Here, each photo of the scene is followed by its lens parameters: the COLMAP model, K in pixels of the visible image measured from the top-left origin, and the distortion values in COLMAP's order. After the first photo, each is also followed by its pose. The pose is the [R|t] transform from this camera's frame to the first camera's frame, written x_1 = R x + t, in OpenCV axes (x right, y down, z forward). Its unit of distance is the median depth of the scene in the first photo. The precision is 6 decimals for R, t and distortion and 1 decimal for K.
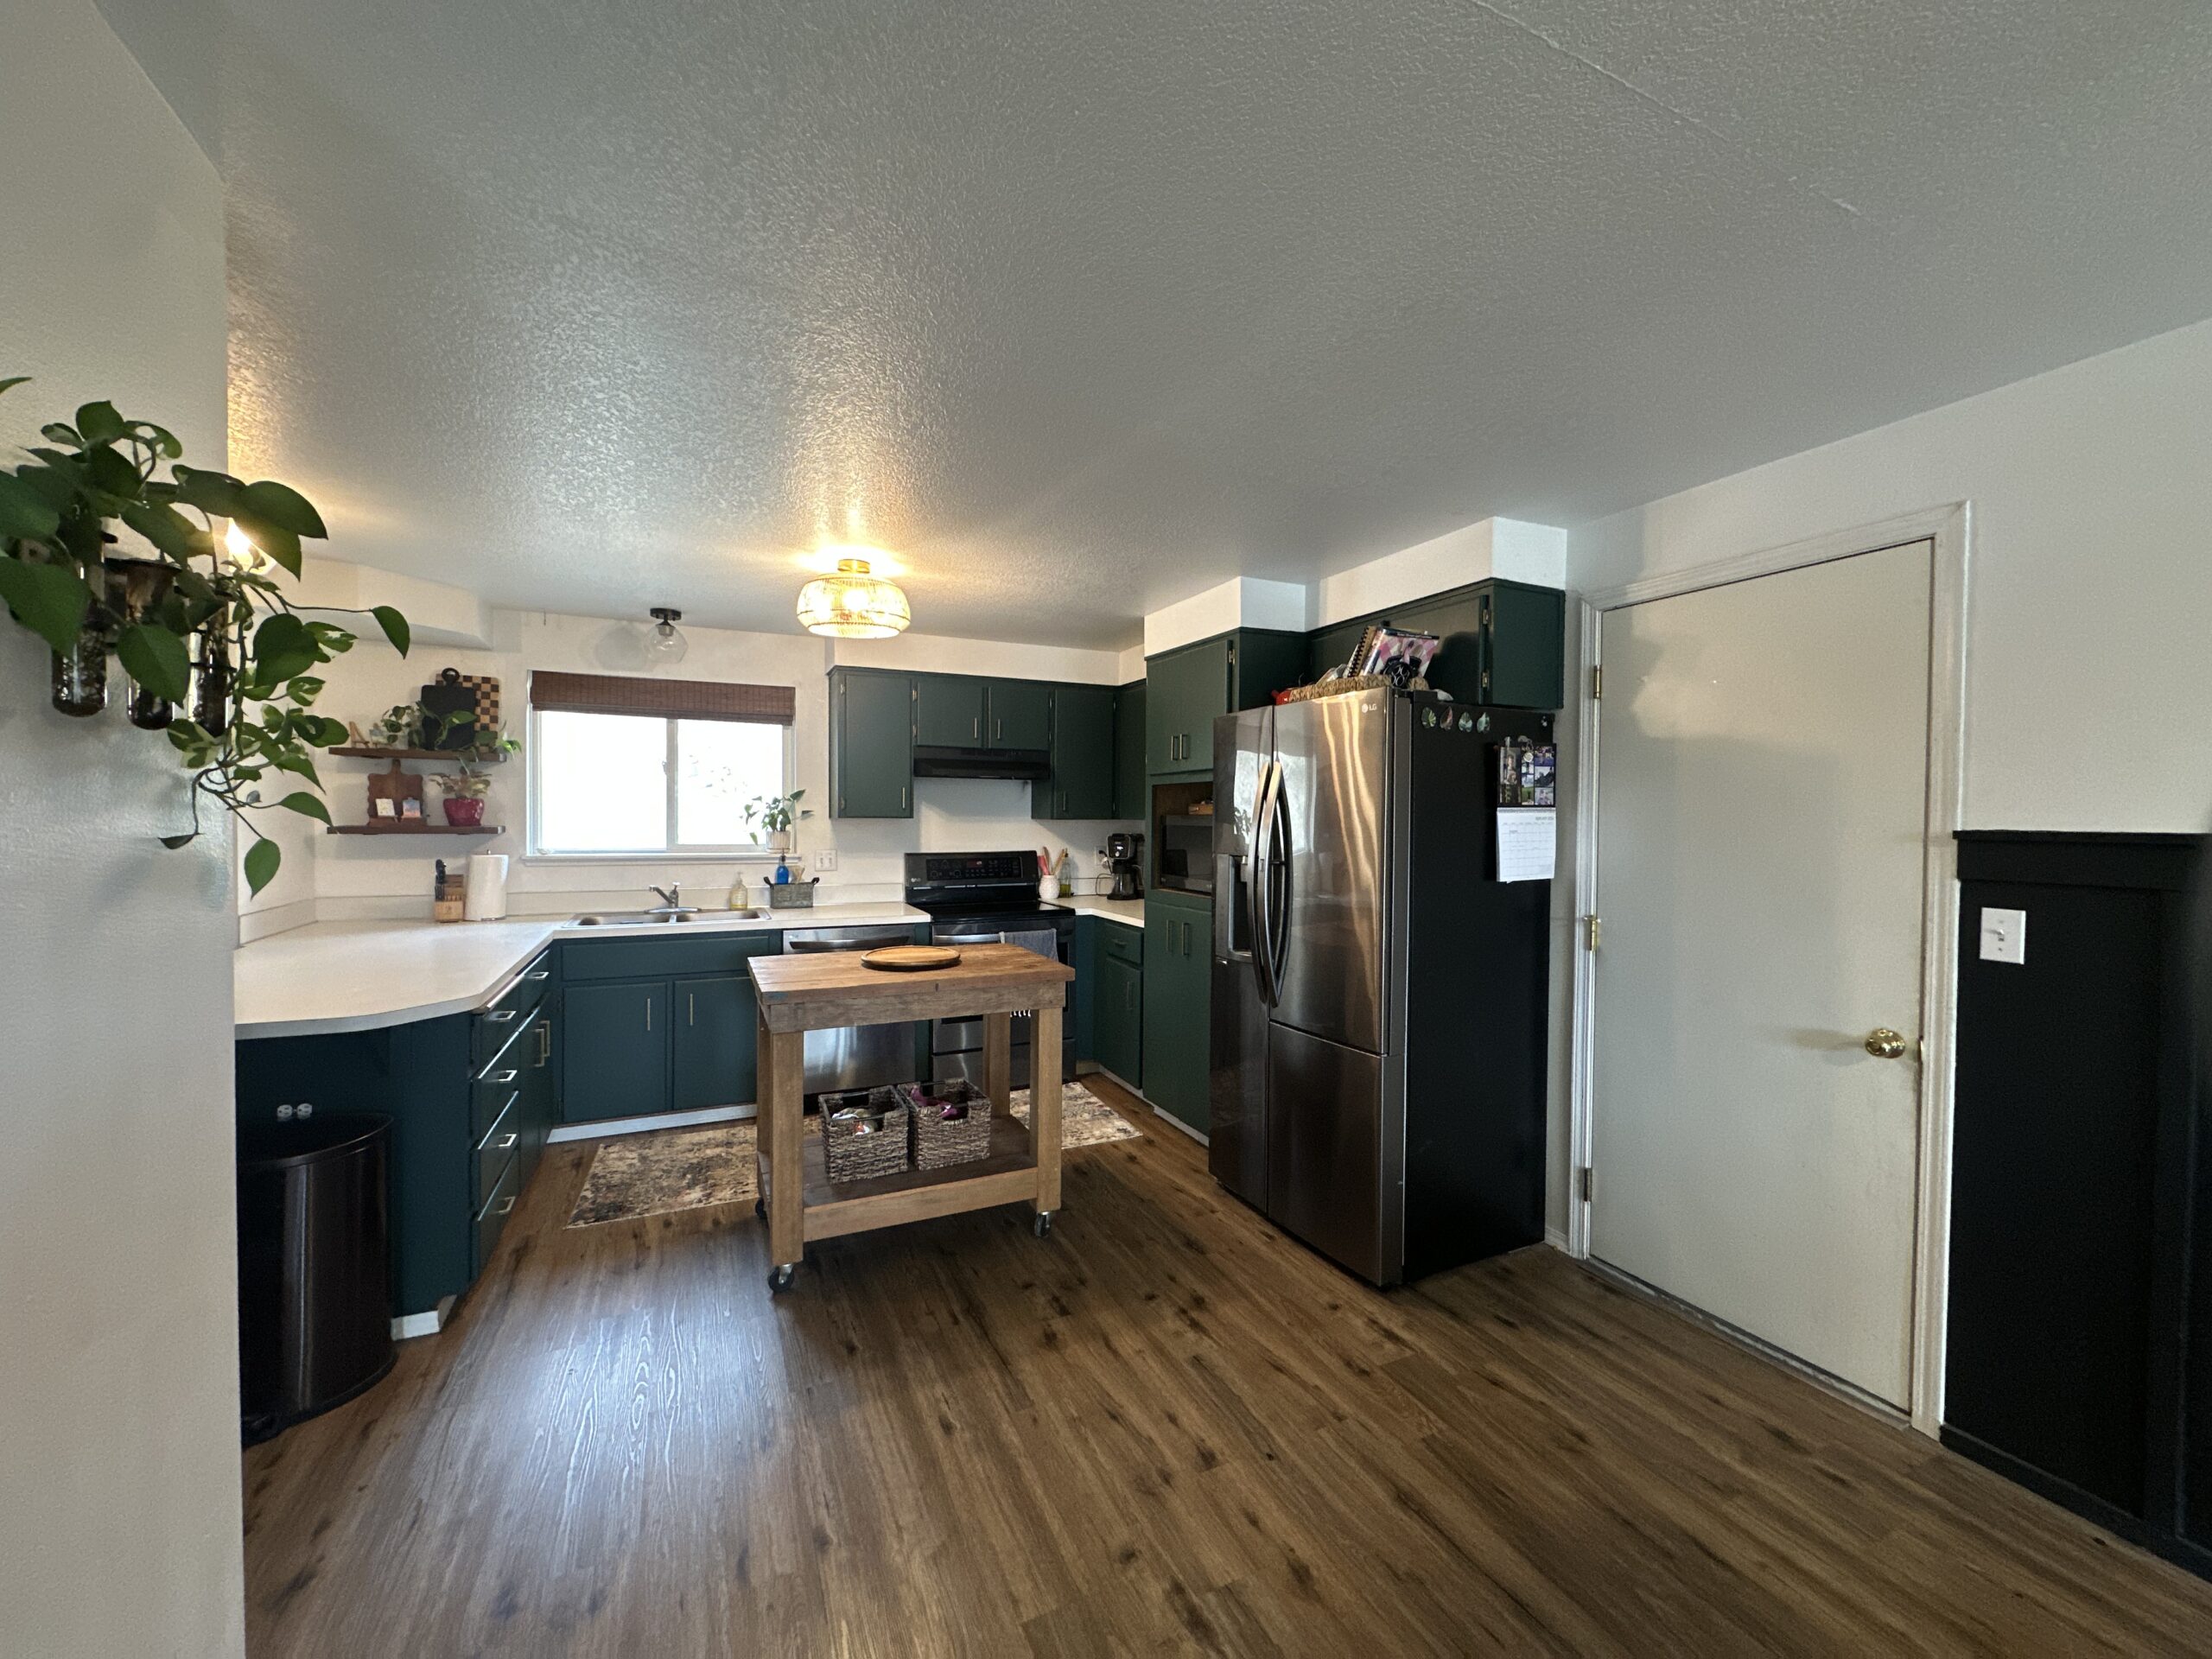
lens RADIAL K [[877.6, 0, 1107.0], [0, 877.6, 829.1], [0, 0, 1]] dist [-0.003079, 0.000655]
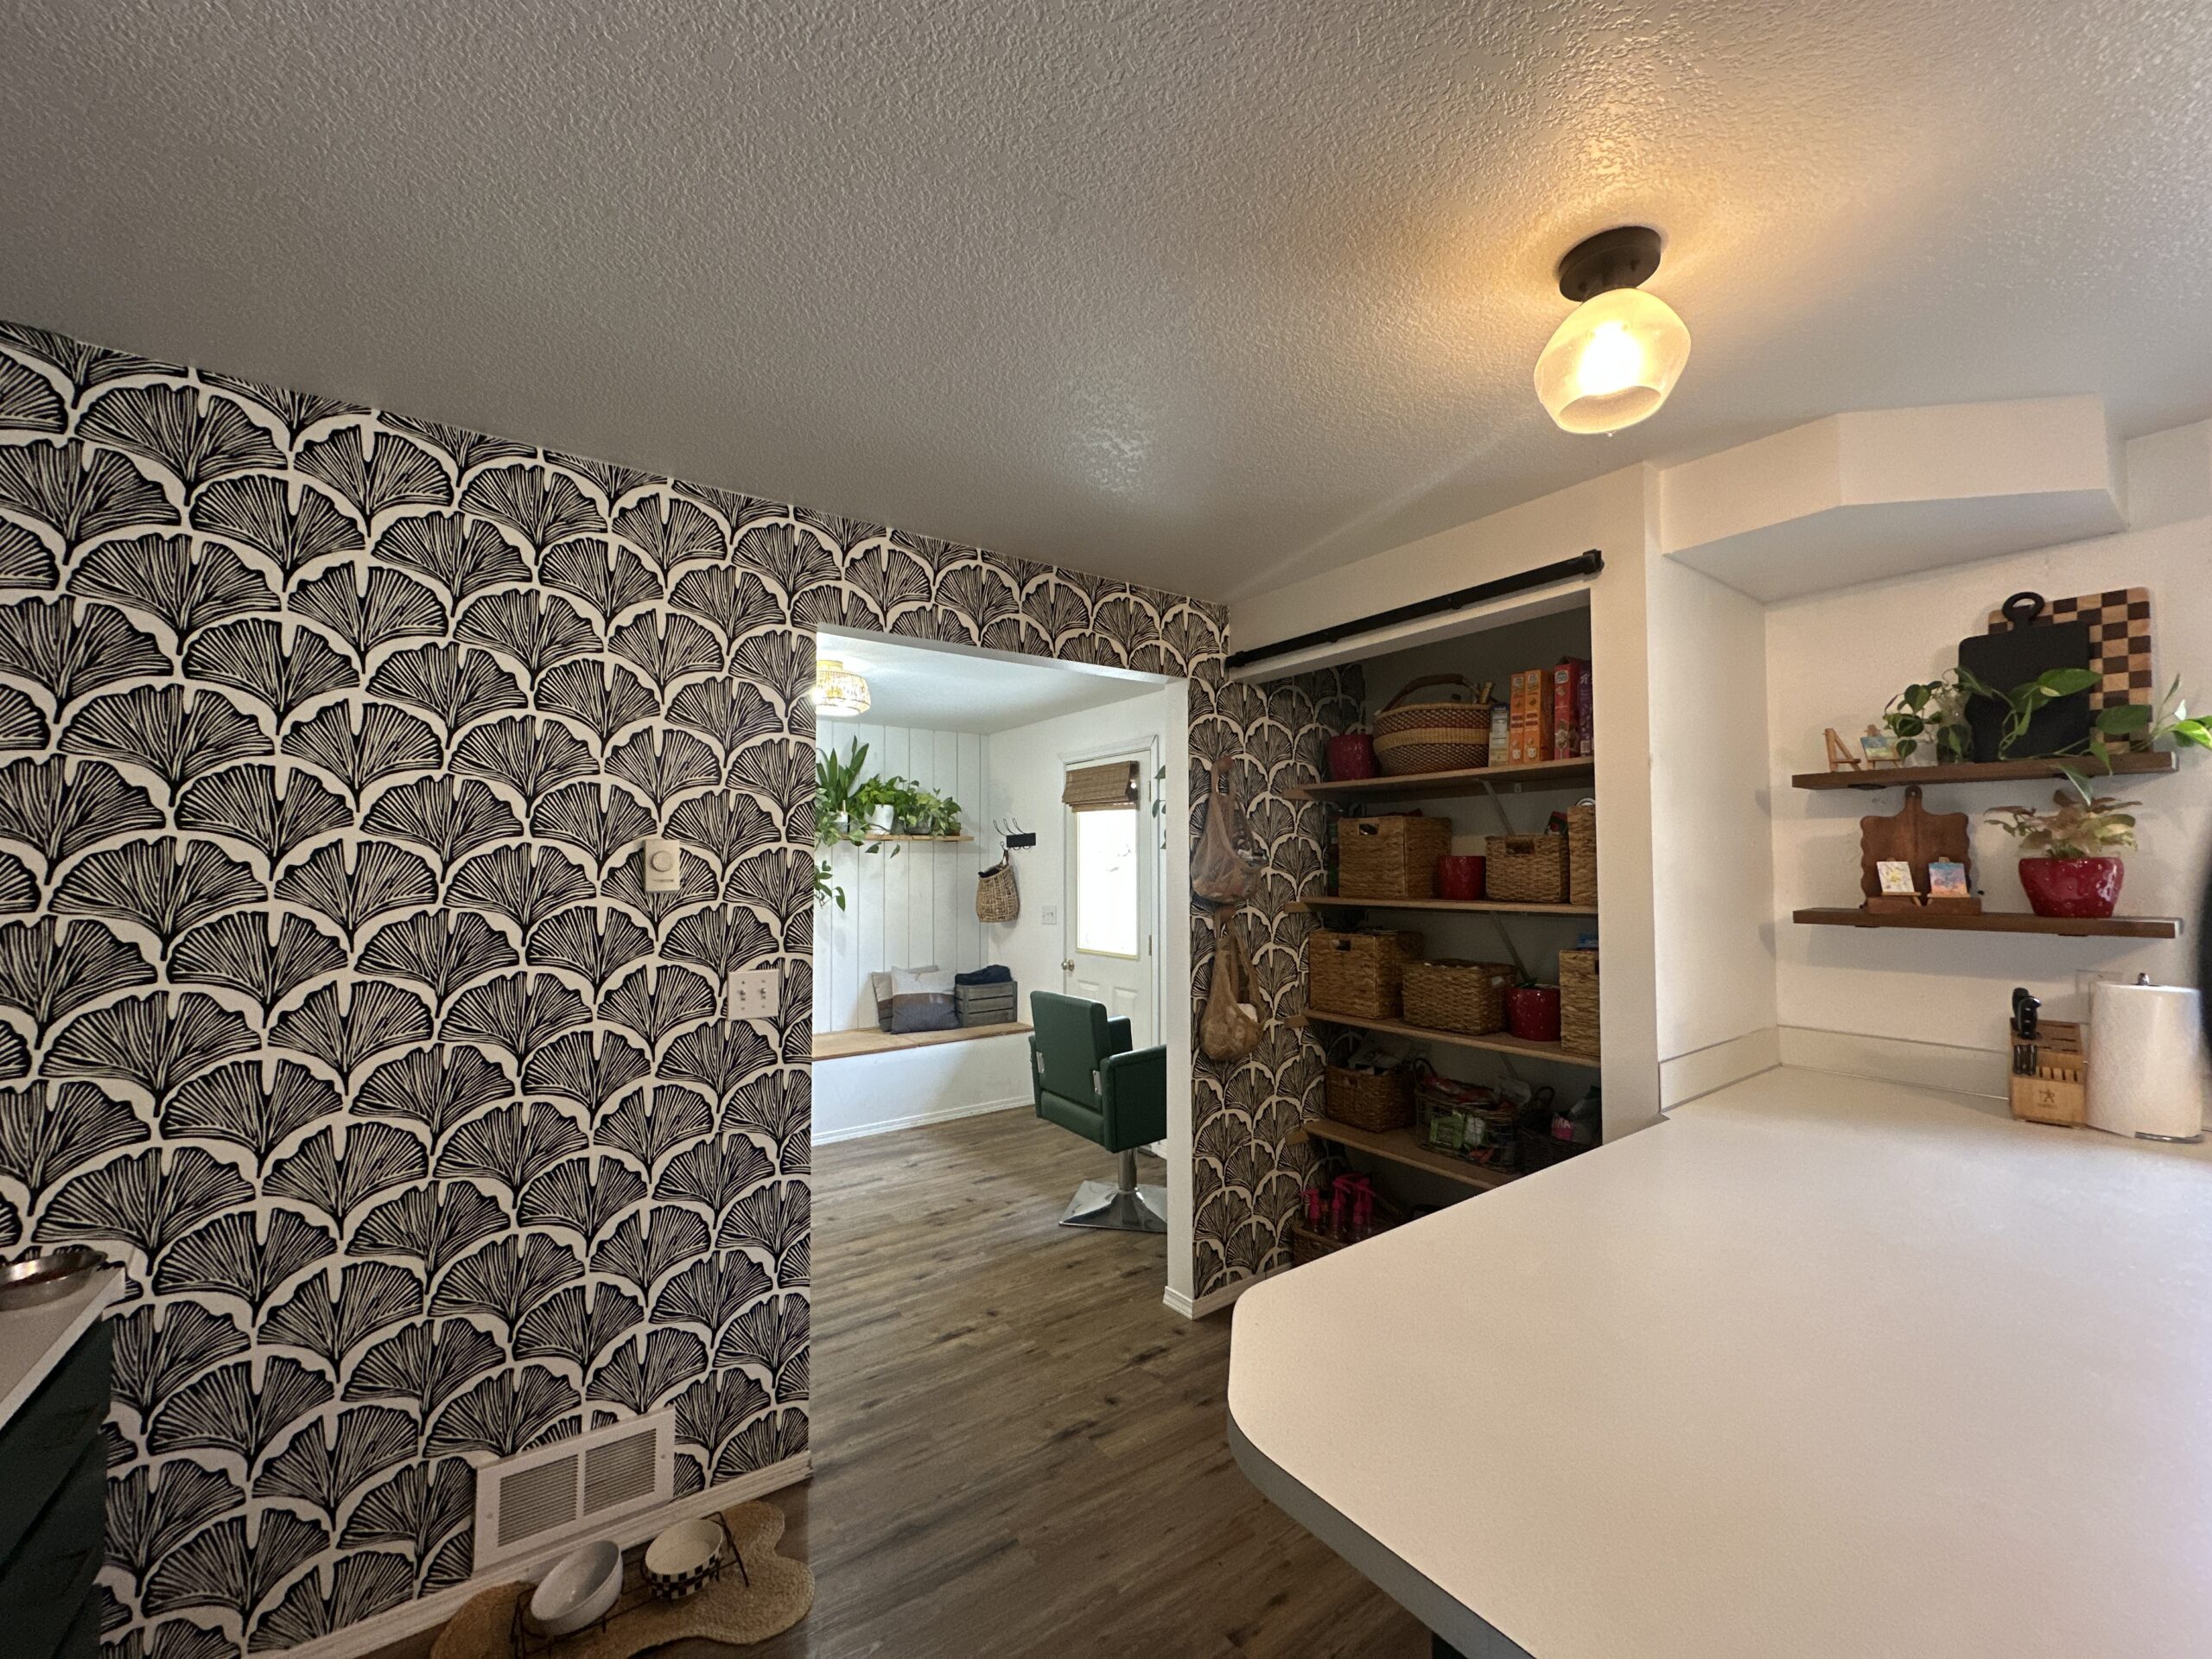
lens RADIAL K [[877.6, 0, 1110.1], [0, 877.6, 835.1], [0, 0, 1]] dist [-0.003079, 0.000655]
pose [[0.185025, -0.045569, -0.981677, -0.370486], [-0.009901, 0.998787, -0.048229, -0.019238], [0.982684, 0.018643, 0.184349, 0.411417]]
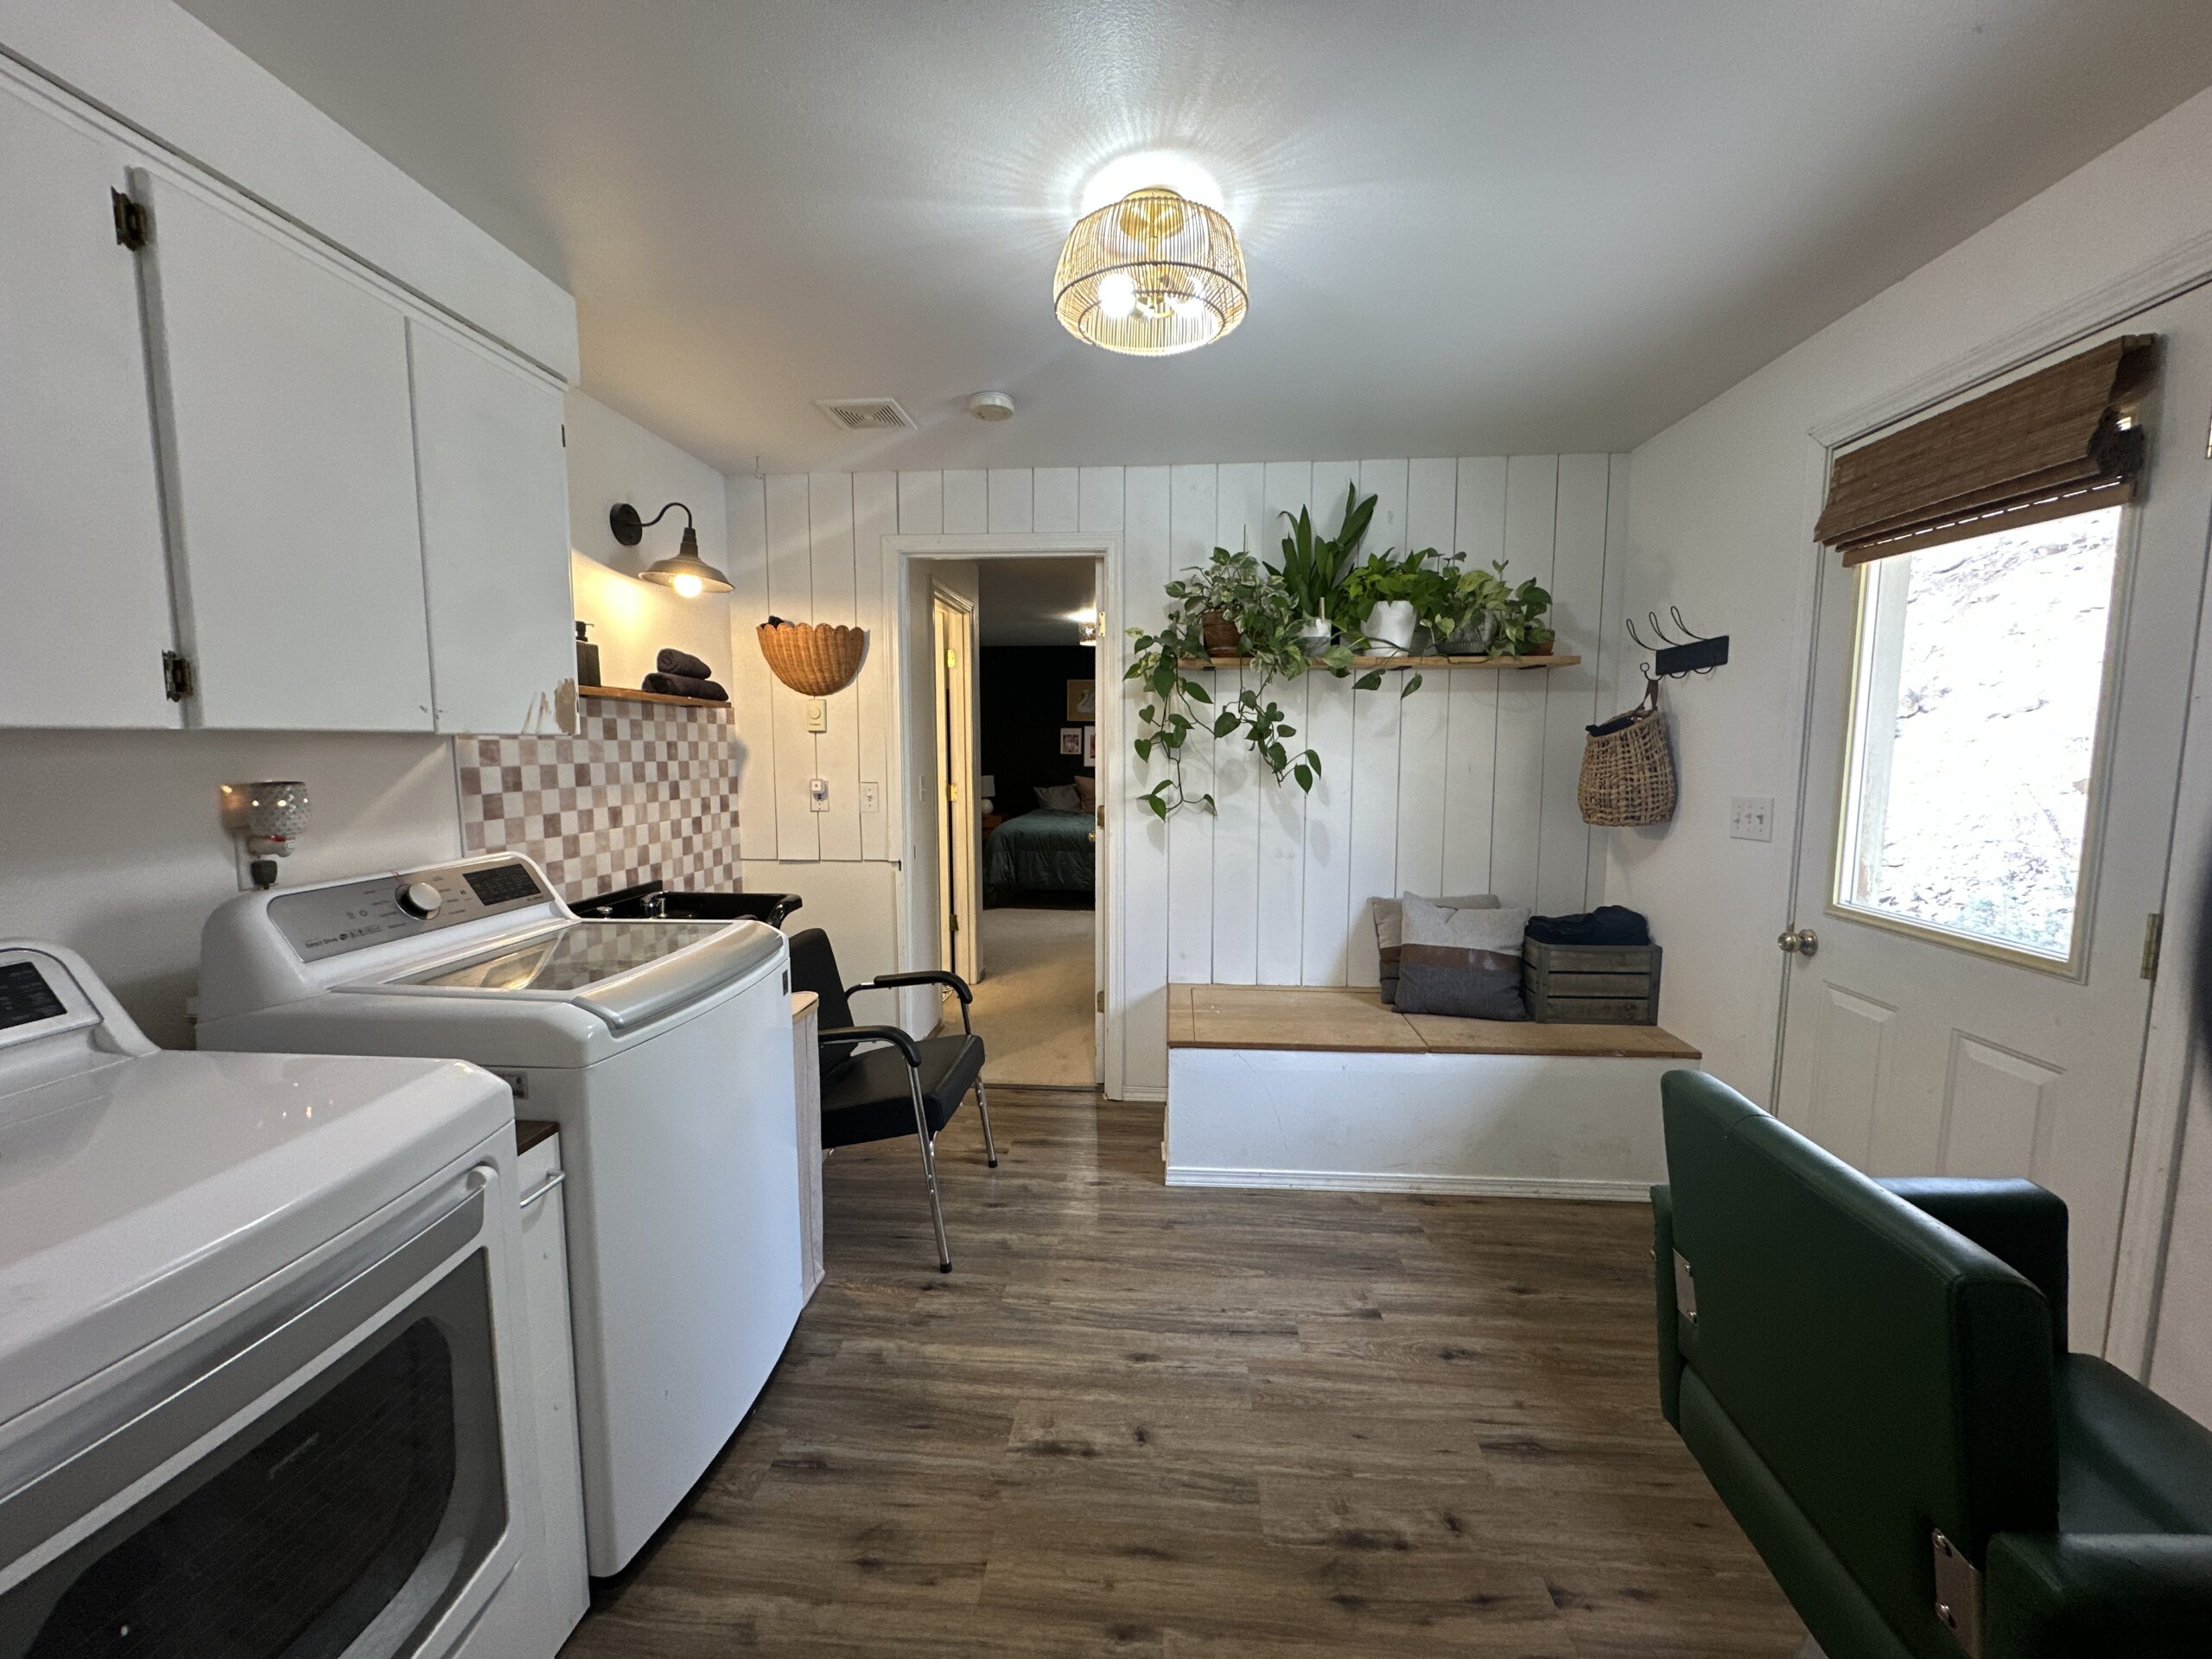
lens RADIAL K [[877.6, 0, 1103.8], [0, 877.6, 832.2], [0, 0, 1]] dist [-0.003079, 0.000655]
pose [[-0.497847, 0.079313, -0.863631, -0.981782], [-0.018177, 0.994637, 0.101822, -0.004523], [0.867074, 0.066390, -0.493735, 0.482424]]
